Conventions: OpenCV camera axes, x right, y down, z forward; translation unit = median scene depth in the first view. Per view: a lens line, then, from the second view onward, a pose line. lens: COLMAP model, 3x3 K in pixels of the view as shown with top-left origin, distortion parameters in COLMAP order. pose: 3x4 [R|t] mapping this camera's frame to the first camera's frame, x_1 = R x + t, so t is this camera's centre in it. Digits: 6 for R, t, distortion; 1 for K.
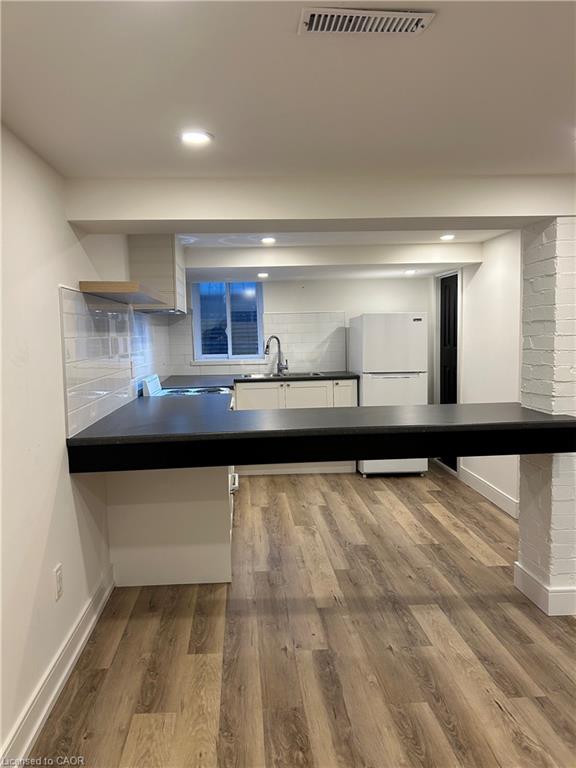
lens RADIAL K [[578.7, 0, 282.8], [0, 578.7, 380.9], [0, 0, 1]] dist [0.048440, -0.055768]
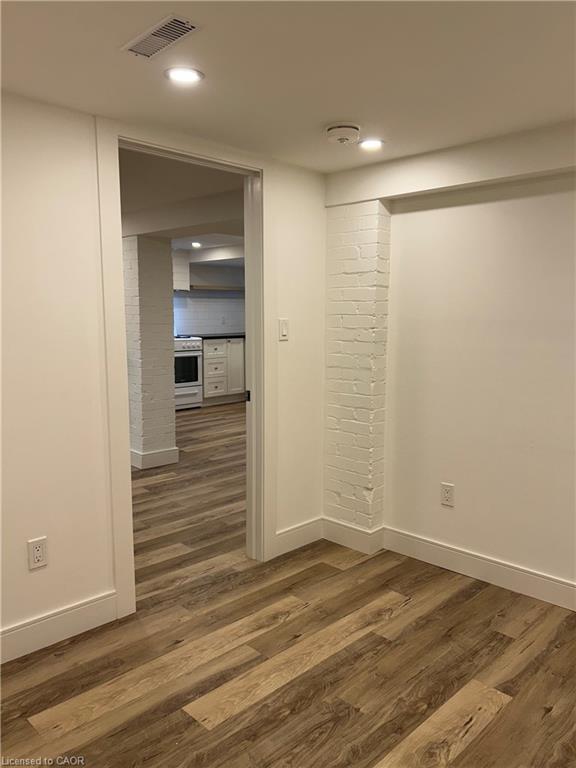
lens RADIAL K [[578.7, 0, 285.0], [0, 578.7, 389.6], [0, 0, 1]] dist [0.048440, -0.055768]
pose [[0.652589, 0.127830, -0.746852, 1.341152], [-0.081031, 0.991788, 0.098949, -0.023388], [0.753367, -0.004055, 0.657588, 0.126763]]
